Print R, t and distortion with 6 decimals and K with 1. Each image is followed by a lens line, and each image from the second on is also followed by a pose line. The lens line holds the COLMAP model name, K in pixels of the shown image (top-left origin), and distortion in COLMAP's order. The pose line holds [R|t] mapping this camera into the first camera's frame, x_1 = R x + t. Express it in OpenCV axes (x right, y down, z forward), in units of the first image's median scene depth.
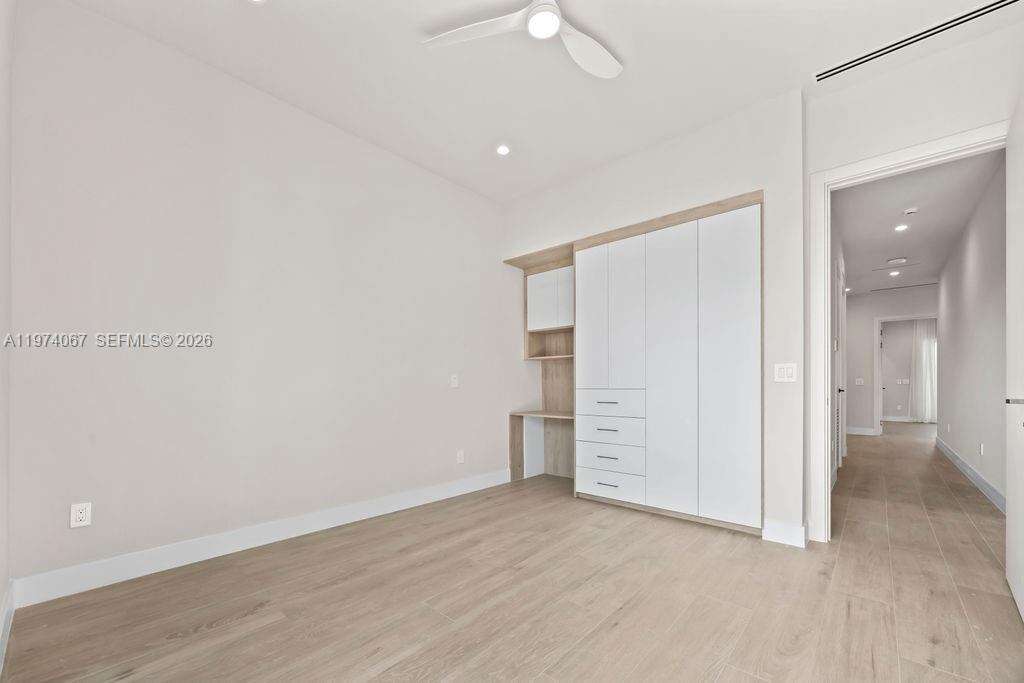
lens RADIAL K [[391.4, 0, 525.3], [0, 391.4, 387.3], [0, 0, 1]] dist [-0.002146, -0.000528]
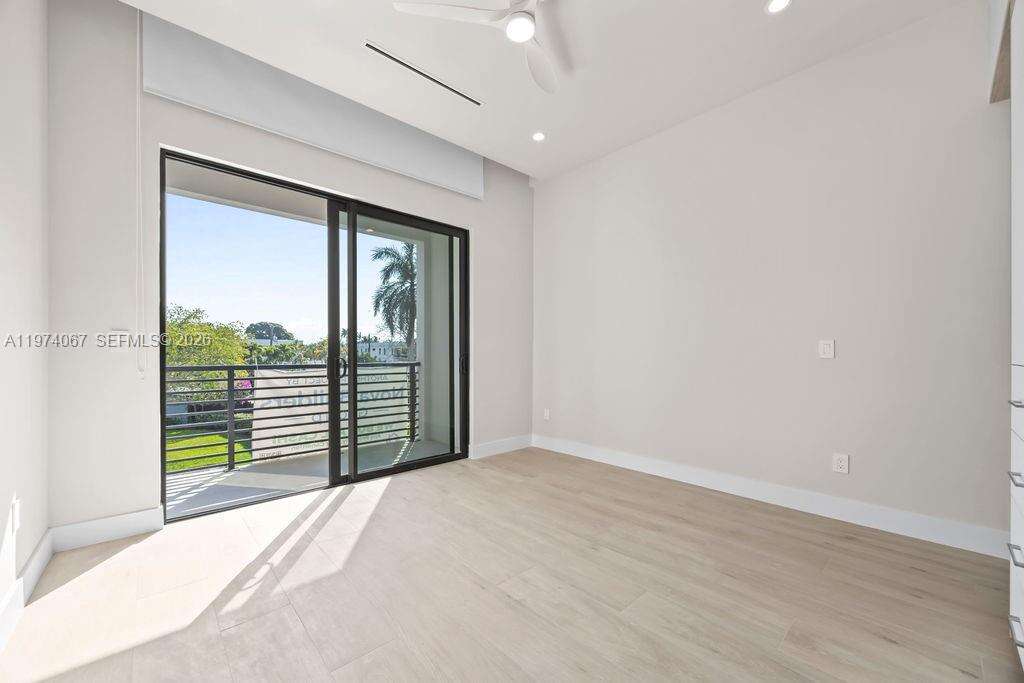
lens RADIAL K [[391.4, 0, 510.6], [0, 391.4, 356.4], [0, 0, 1]] dist [-0.002146, -0.000528]
pose [[-0.090070, 0.004010, -0.995927, 0.902768], [-0.002047, 0.999989, 0.004212, -0.007019], [0.995933, 0.002418, -0.090061, 0.838105]]
